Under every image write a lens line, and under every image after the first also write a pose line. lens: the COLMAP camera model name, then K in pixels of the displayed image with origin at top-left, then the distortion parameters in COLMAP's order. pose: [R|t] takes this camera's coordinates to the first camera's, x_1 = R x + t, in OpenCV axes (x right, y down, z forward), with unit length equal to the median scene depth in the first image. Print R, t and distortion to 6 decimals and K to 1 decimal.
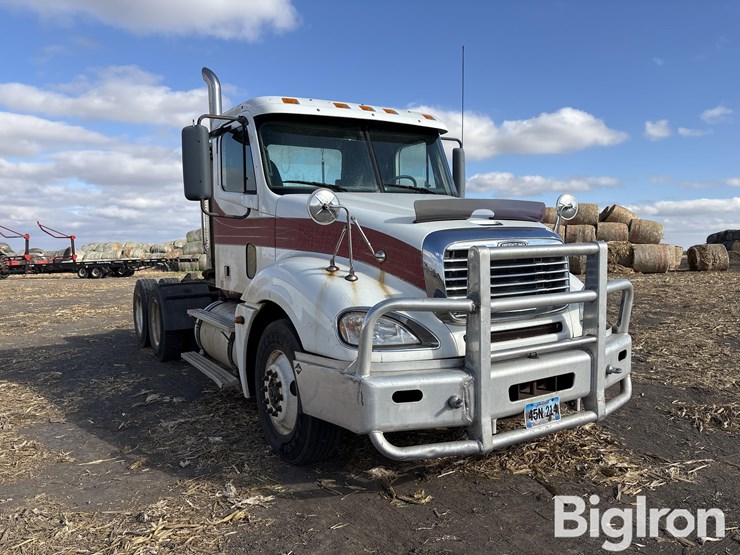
lens RADIAL K [[571.5, 0, 358.1], [0, 571.5, 262.8], [0, 0, 1]] dist [0.001635, -0.004189]
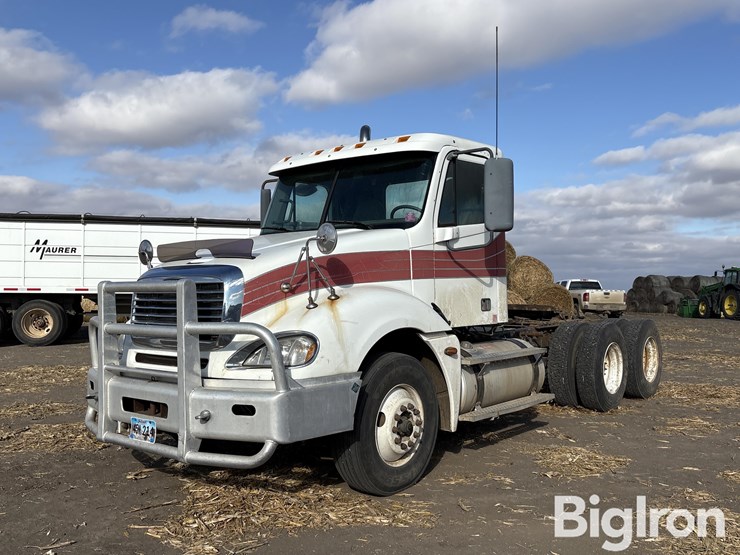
lens RADIAL K [[716.5, 0, 370.0], [0, 716.5, 277.5], [0, 0, 1]] dist [0.031553, -0.006691]
pose [[0.323890, 0.003250, -0.946089, 1.763759], [-0.039819, 0.999155, -0.010200, -0.042543], [0.945257, 0.040975, 0.323745, 0.923999]]
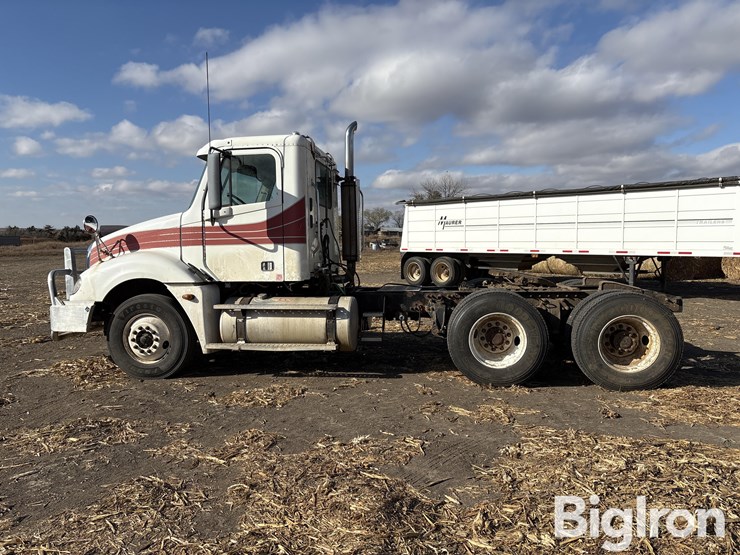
lens RADIAL K [[567.5, 0, 370.0], [0, 567.5, 277.5], [0, 0, 1]] dist [0.026397, -0.006403]
pose [[-0.636995, 0.059868, -0.768540, 1.347045], [-0.014475, 0.995875, 0.089574, -0.136208], [0.770732, 0.068183, -0.633501, 3.212987]]
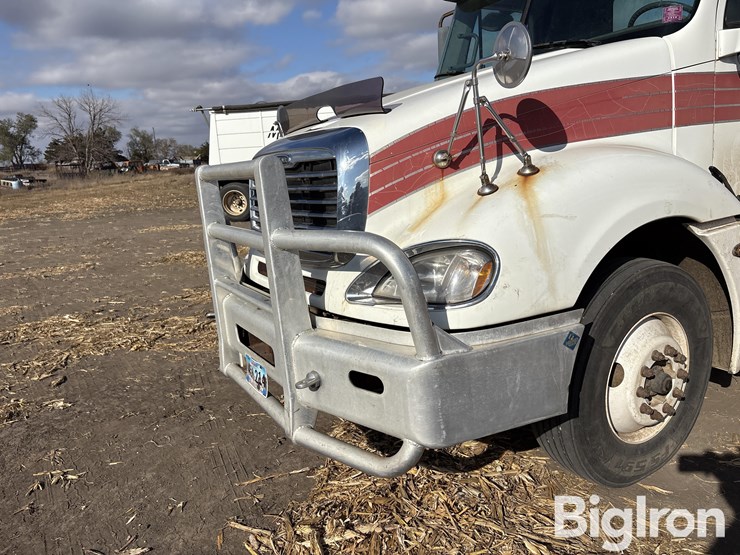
lens RADIAL K [[567.5, 0, 370.0], [0, 567.5, 277.5], [0, 0, 1]] dist [0.026397, -0.006403]
pose [[-0.009139, 0.216043, -0.976341, 1.050452], [0.032221, 0.975938, 0.215653, -0.041253], [0.999439, -0.029487, -0.015880, 1.144820]]
